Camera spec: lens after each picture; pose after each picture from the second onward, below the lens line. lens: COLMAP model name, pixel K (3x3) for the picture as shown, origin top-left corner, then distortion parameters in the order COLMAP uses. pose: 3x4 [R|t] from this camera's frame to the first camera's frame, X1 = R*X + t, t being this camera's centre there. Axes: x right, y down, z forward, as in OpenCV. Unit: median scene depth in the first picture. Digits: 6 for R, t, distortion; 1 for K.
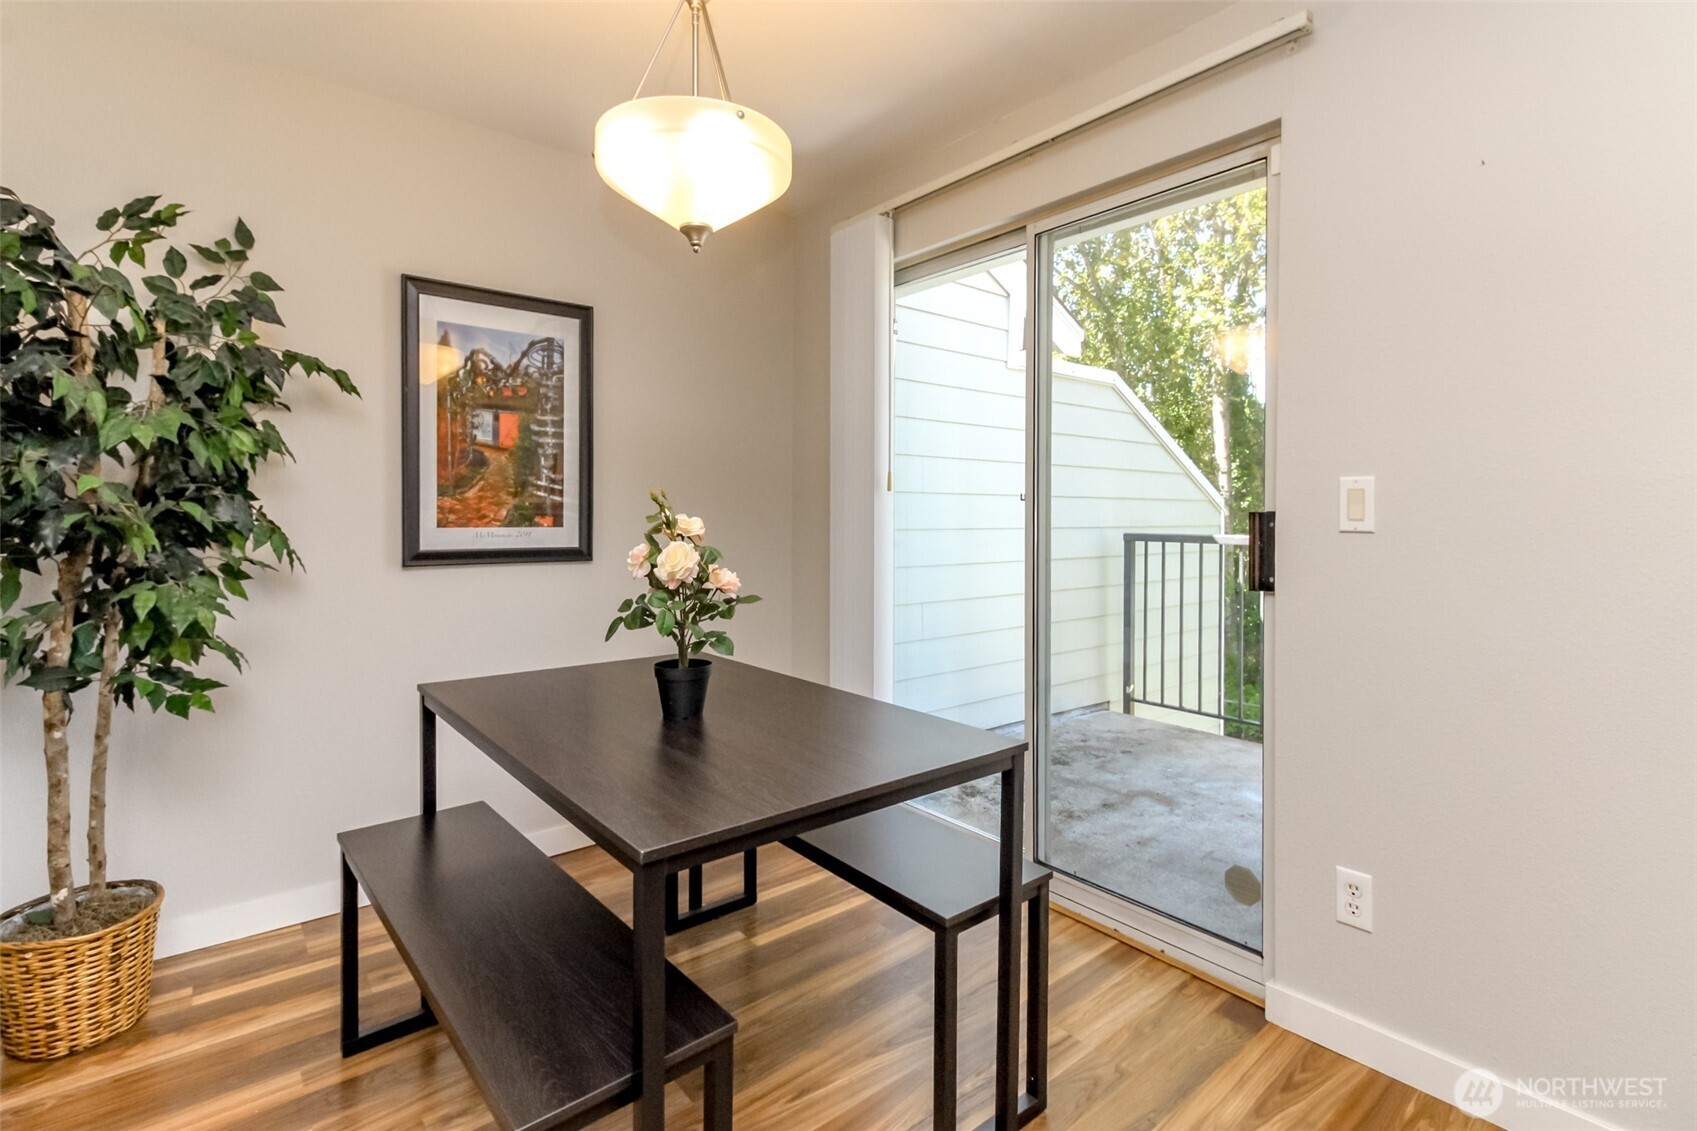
lens RADIAL K [[786.9, 0, 831.2], [0, 786.9, 523.4], [0, 0, 1]] dist [0.007423, -0.000415]
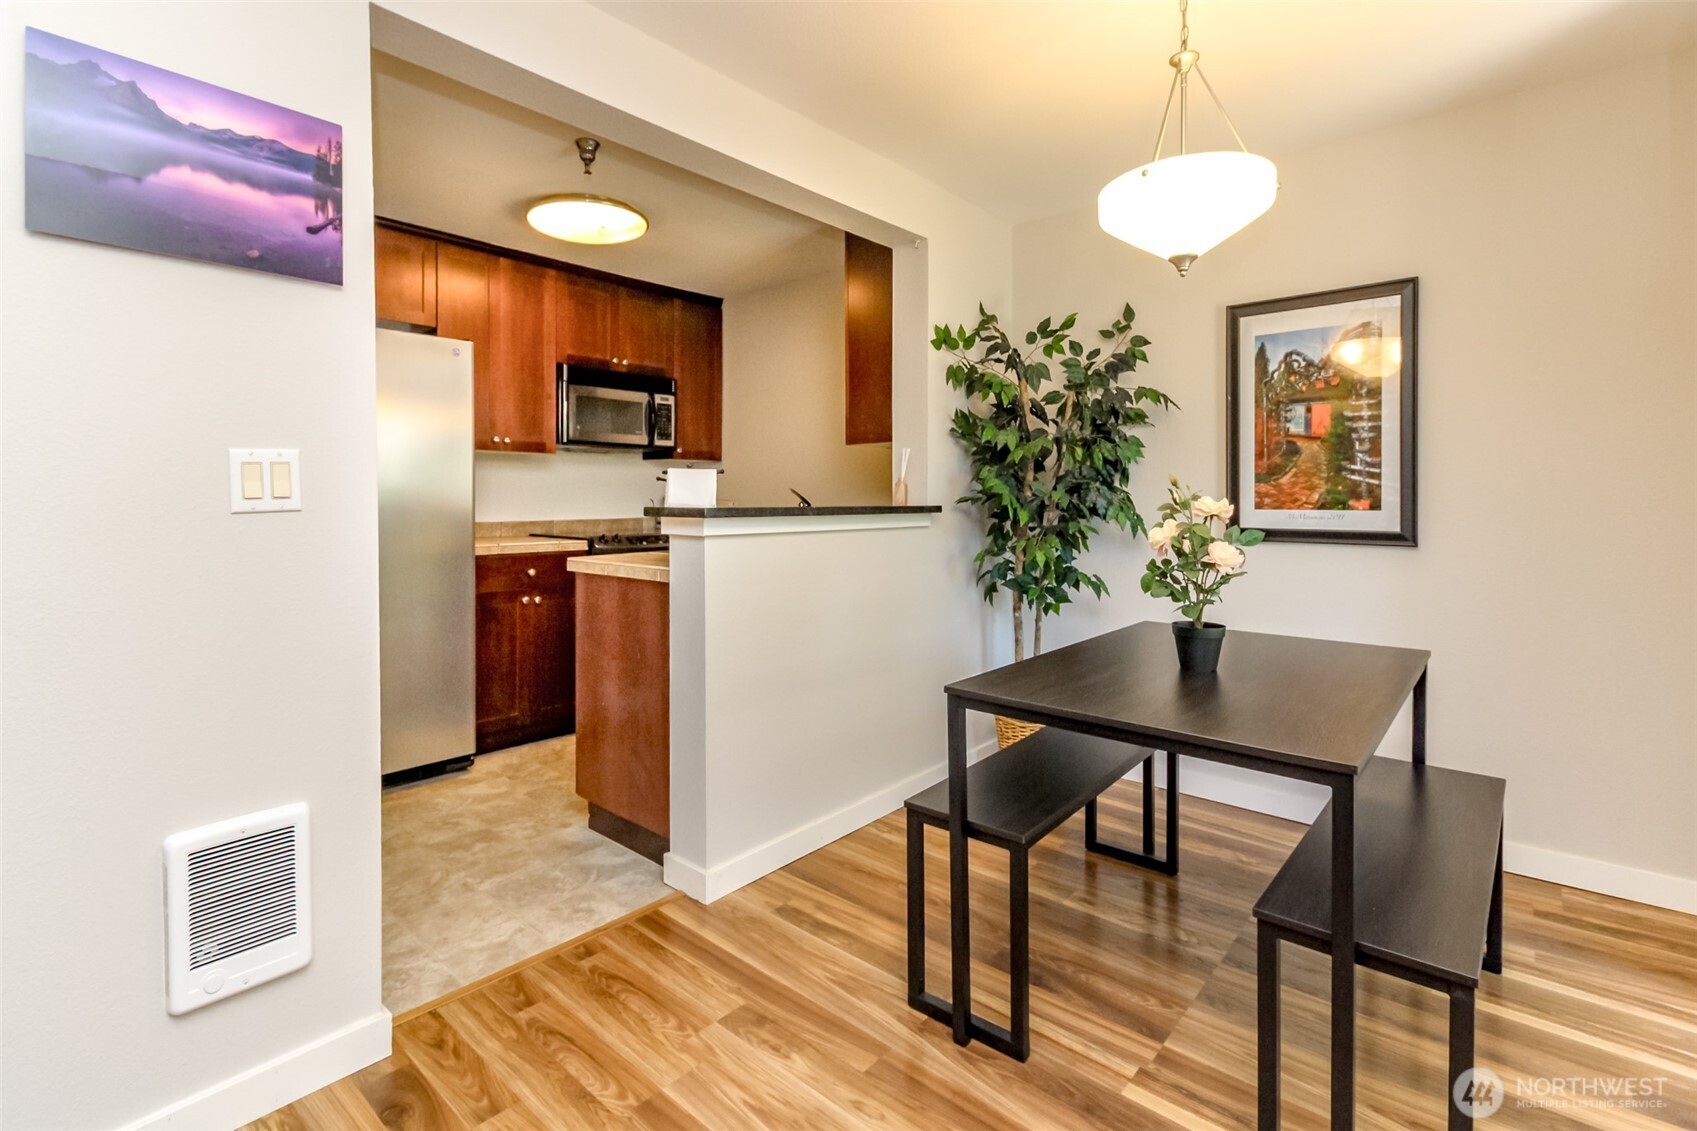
lens RADIAL K [[786.4, 0, 838.7], [0, 786.4, 505.5], [0, 0, 1]] dist [0.010724, -0.000001]
pose [[0.167683, 0.003278, -0.985836, 0.641204], [-0.010014, 0.999949, 0.001621, 0.004360], [0.985790, 0.009600, 0.167707, 0.203942]]
